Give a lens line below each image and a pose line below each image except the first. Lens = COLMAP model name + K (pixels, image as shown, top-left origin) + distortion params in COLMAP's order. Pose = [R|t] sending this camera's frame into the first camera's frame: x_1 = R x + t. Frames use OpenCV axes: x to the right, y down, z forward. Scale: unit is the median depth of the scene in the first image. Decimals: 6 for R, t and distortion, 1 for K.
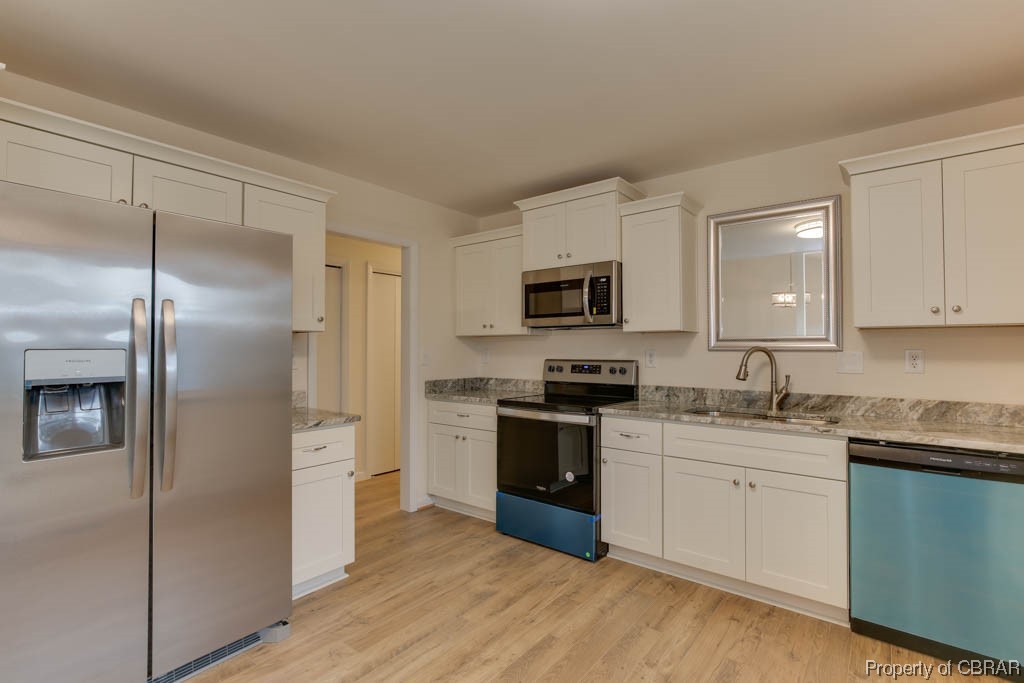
lens RADIAL K [[477.4, 0, 512.0], [0, 477.4, 341.5], [0, 0, 1]] dist [-0.000391, 0.000761]
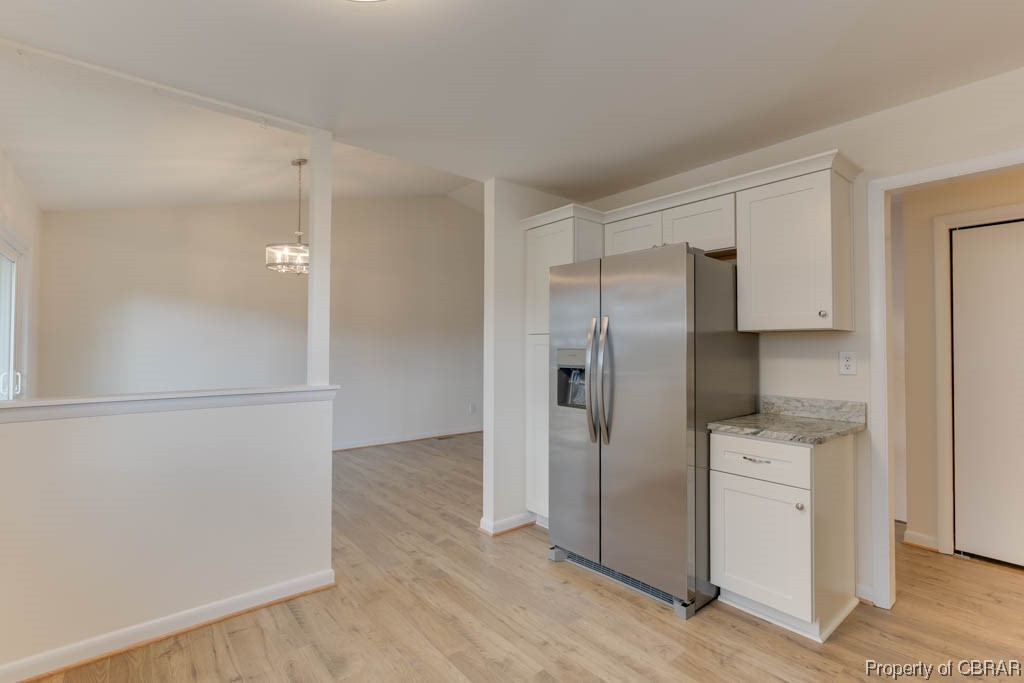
lens RADIAL K [[477.4, 0, 512.0], [0, 477.4, 341.5], [0, 0, 1]] dist [-0.000391, 0.000761]
pose [[-0.201974, -0.011006, -0.979329, 0.666686], [0.012393, 0.999828, -0.013792, 0.007387], [0.979313, -0.014922, -0.201802, 0.852585]]
